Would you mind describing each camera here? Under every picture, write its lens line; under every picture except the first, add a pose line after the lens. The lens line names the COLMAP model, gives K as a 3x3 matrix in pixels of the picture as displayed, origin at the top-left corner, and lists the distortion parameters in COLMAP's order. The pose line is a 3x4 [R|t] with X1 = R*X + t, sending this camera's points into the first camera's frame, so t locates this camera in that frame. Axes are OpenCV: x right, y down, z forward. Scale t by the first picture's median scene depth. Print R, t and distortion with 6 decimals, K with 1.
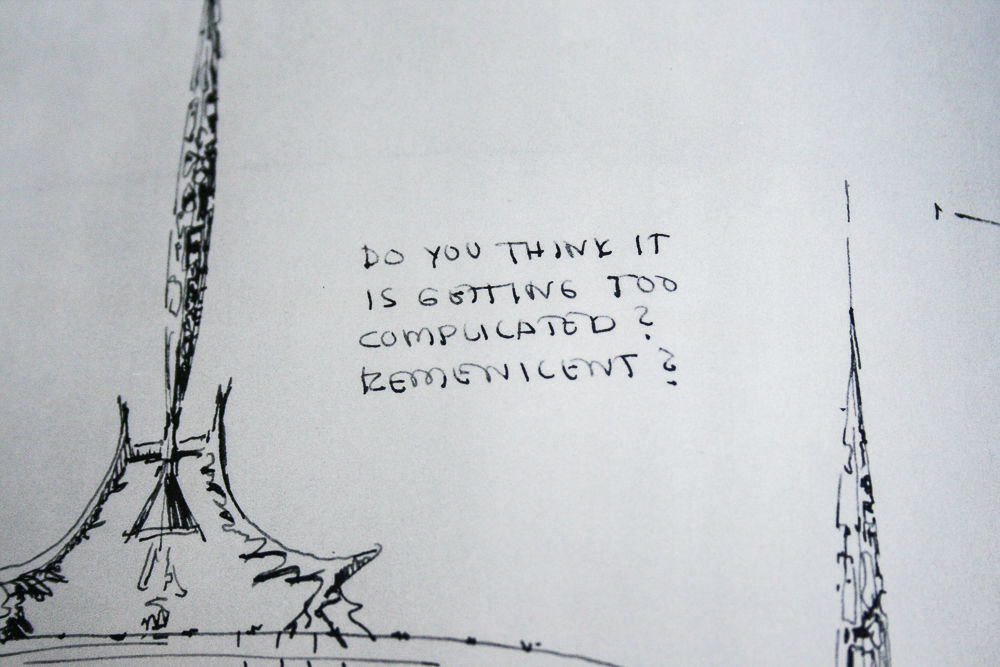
lens RADIAL K [[2005.9, 0, 497.8], [0, 2005.9, 333.5], [0, 0, 1]] dist [0.040566, 0.000000]
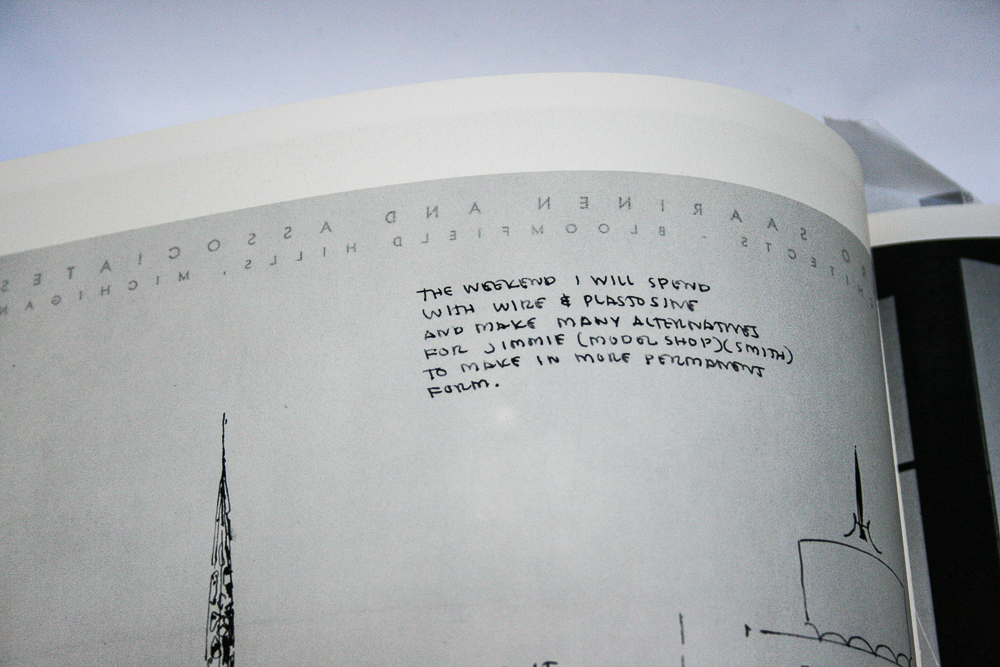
lens RADIAL K [[2481.8, 0, 502.8], [0, 2481.8, 334.0], [0, 0, 1]] dist [0.081057, 0.000000]
pose [[0.998221, -0.059413, 0.004943, 0.052025], [0.059618, 0.994753, -0.083145, -0.136472], [0.000022, 0.083292, 0.996525, -0.780065]]
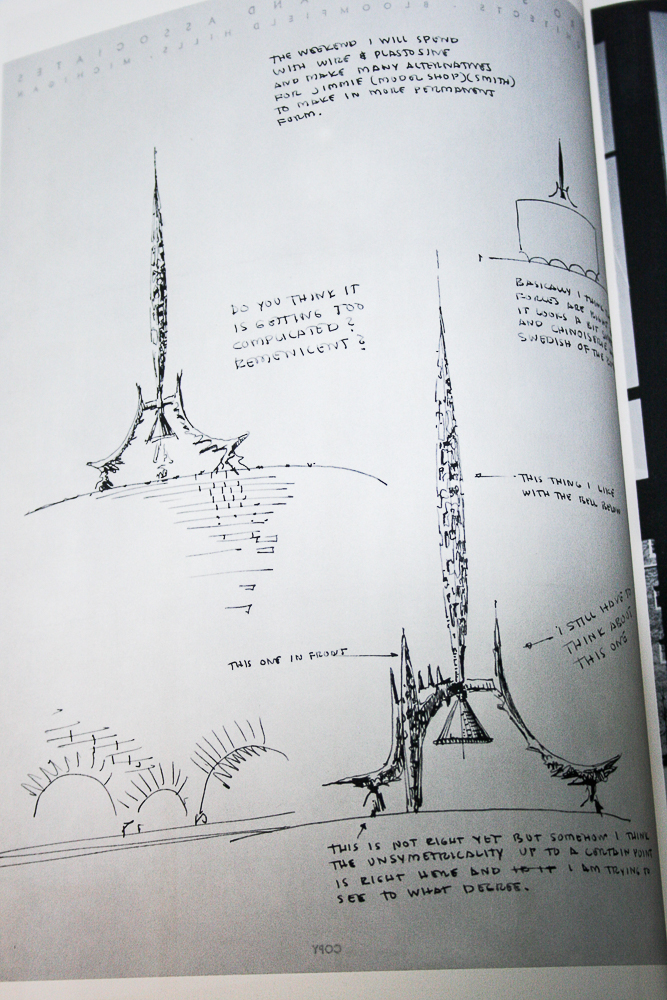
lens RADIAL K [[1780.9, 0, 339.5], [0, 1780.9, 502.5], [0, 0, 1]] dist [0.060406, 0.000000]
pose [[0.986543, -0.109766, -0.121178, 0.281974], [0.121862, 0.987759, 0.097379, -0.004121], [0.109006, -0.110836, 0.987843, -1.039176]]
